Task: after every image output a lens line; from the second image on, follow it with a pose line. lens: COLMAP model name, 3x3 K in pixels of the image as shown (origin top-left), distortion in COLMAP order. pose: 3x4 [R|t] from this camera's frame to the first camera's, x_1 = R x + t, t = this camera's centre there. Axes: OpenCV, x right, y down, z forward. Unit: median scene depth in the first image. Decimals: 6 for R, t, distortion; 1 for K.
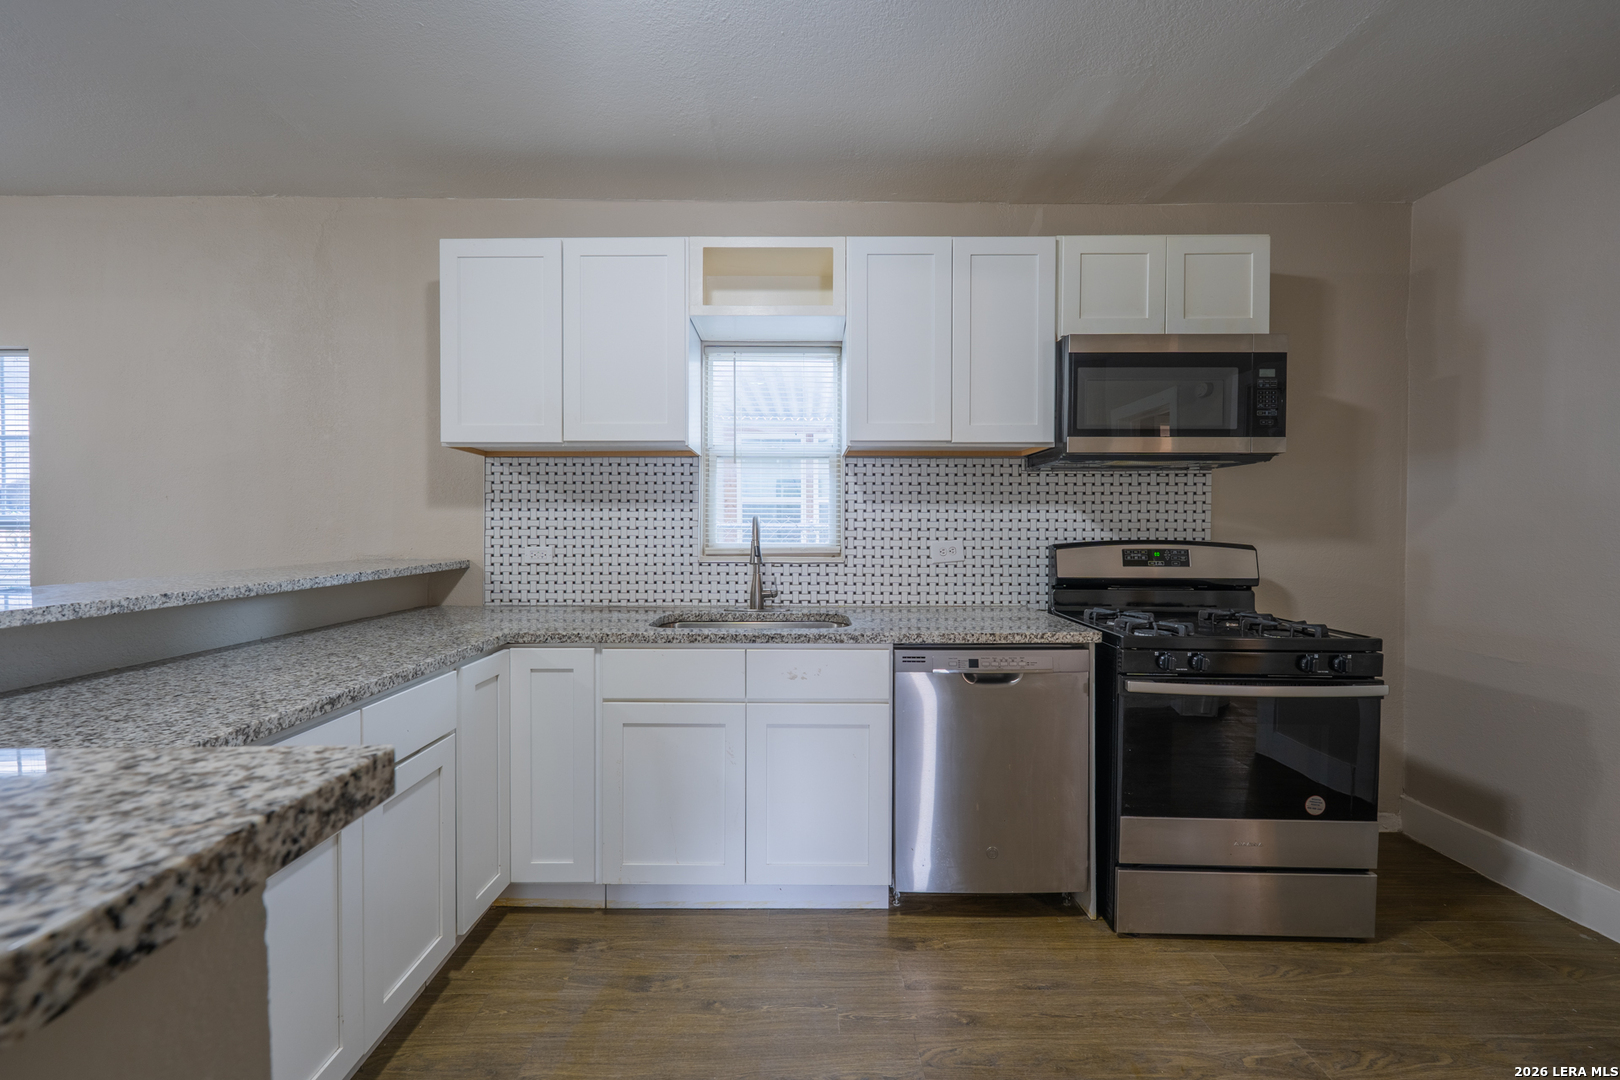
lens RADIAL K [[655.9, 0, 797.6], [0, 655.9, 542.2], [0, 0, 1]] dist [0.010864, -0.005506]
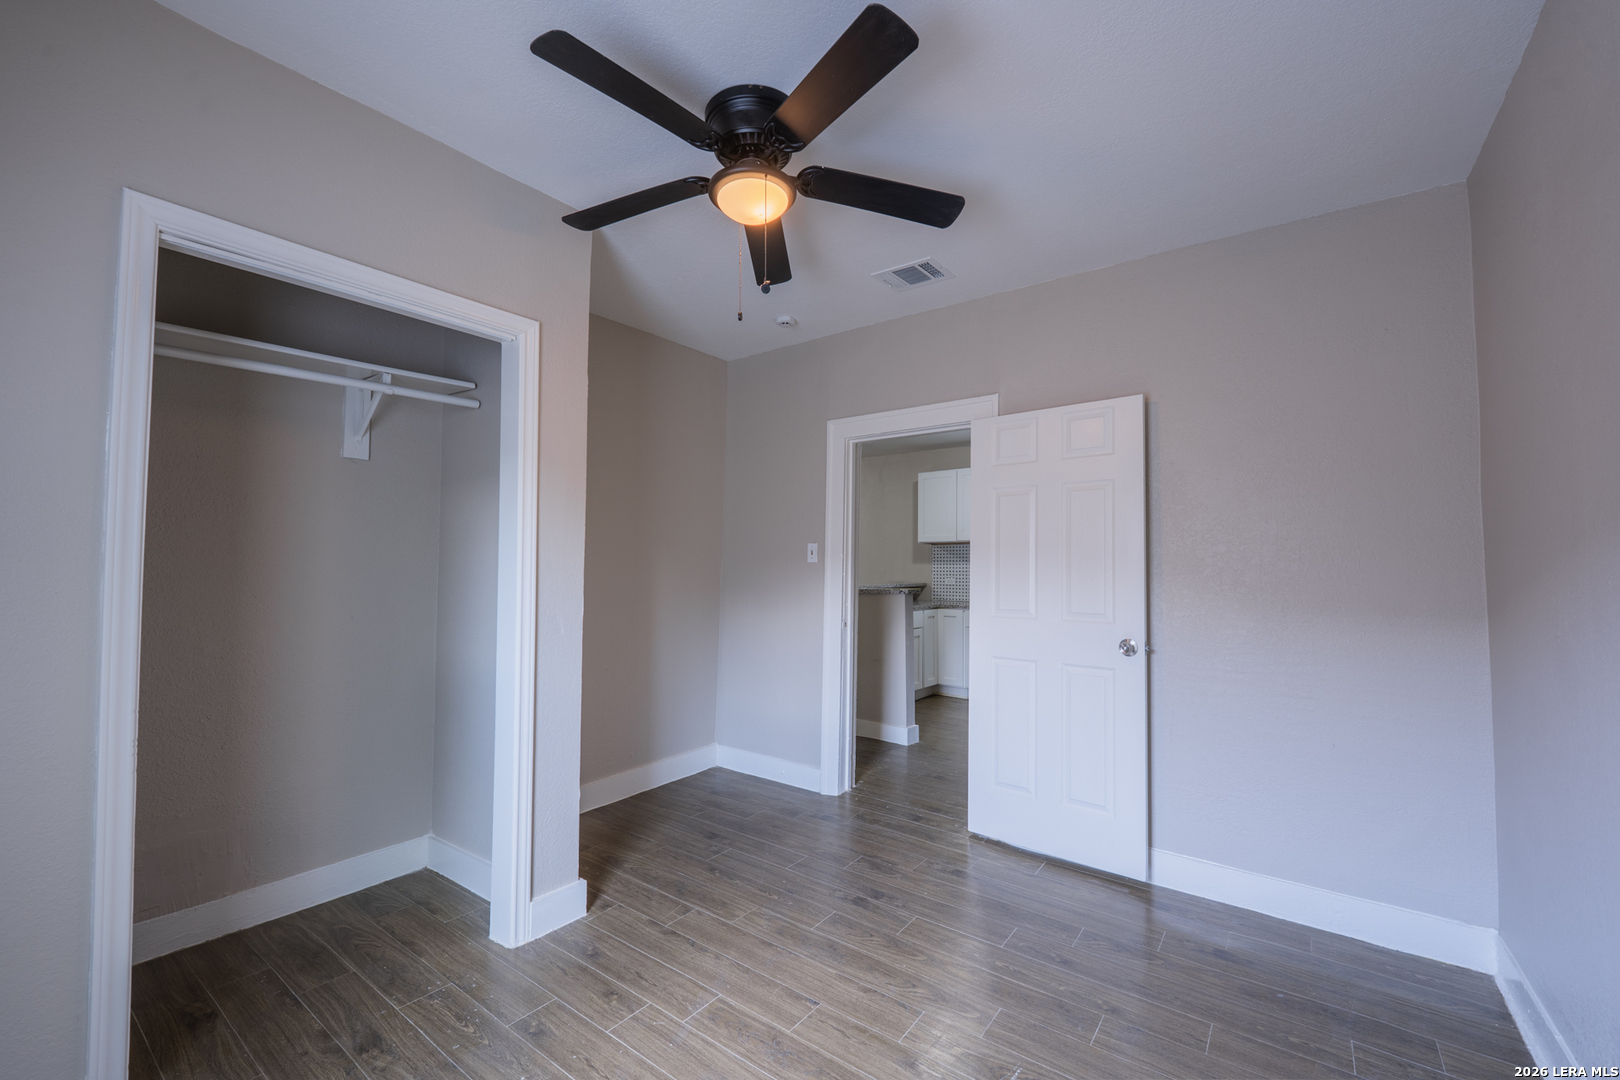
lens RADIAL K [[655.9, 0, 797.6], [0, 655.9, 542.2], [0, 0, 1]] dist [0.010864, -0.005506]
pose [[0.798215, -0.013499, -0.602221, 0.717753], [-0.015597, 0.998951, -0.043064, -0.014459], [0.602171, 0.043767, 0.797167, -1.500939]]
